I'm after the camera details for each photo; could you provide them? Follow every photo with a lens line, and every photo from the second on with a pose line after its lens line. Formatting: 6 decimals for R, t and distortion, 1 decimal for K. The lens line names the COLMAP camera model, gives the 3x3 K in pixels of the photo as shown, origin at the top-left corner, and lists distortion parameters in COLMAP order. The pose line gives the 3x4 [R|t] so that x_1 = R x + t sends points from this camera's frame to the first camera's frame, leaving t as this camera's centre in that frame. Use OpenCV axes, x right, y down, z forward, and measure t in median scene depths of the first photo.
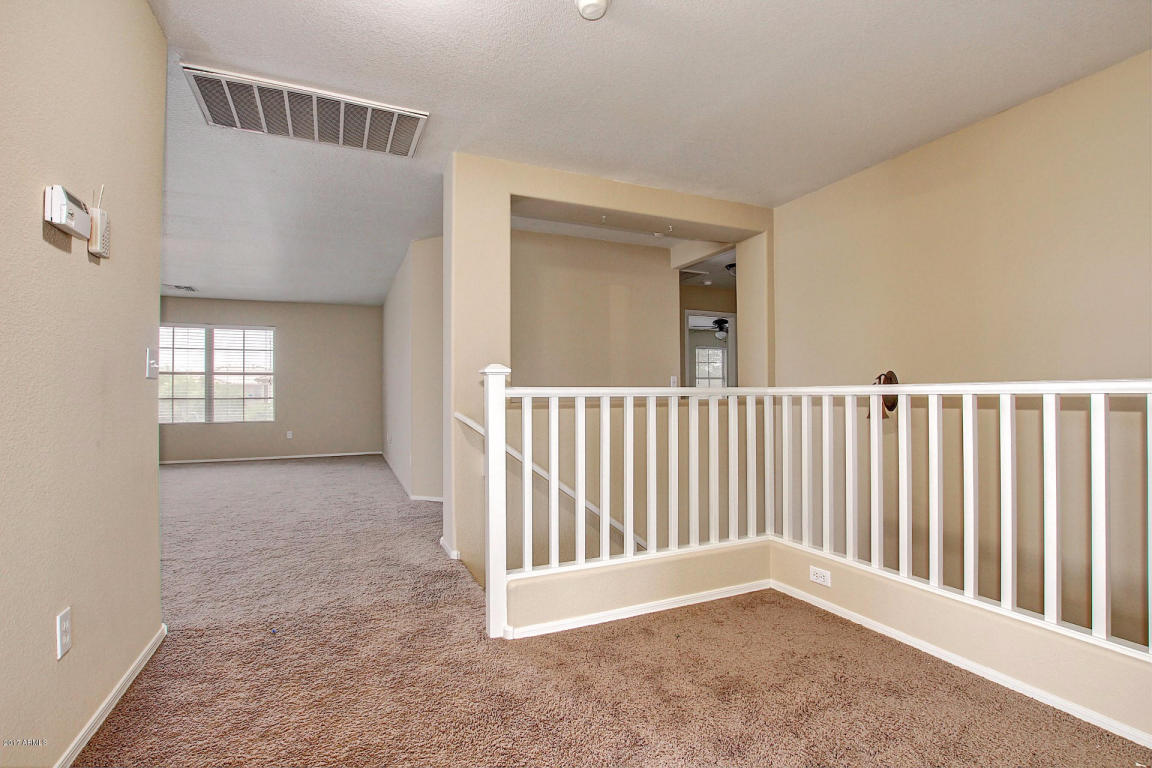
lens RADIAL K [[535.5, 0, 581.5], [0, 535.5, 387.5], [0, 0, 1]] dist [-0.038116, 0.007008]
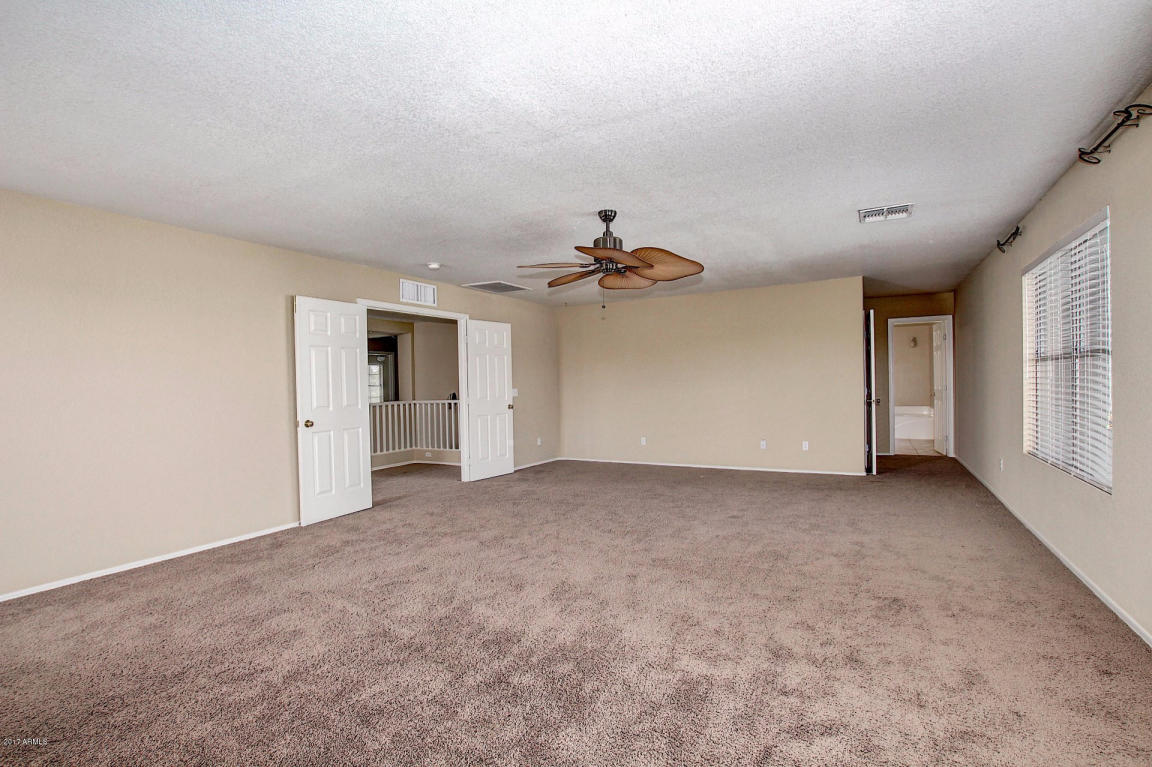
lens RADIAL K [[535.5, 0, 581.5], [0, 535.5, 387.0], [0, 0, 1]] dist [-0.038116, 0.007008]
pose [[0.802127, -0.012657, 0.597019, -0.707350], [0.014807, 0.999890, 0.001304, -0.067461], [-0.596970, 0.007794, 0.802226, -2.061567]]
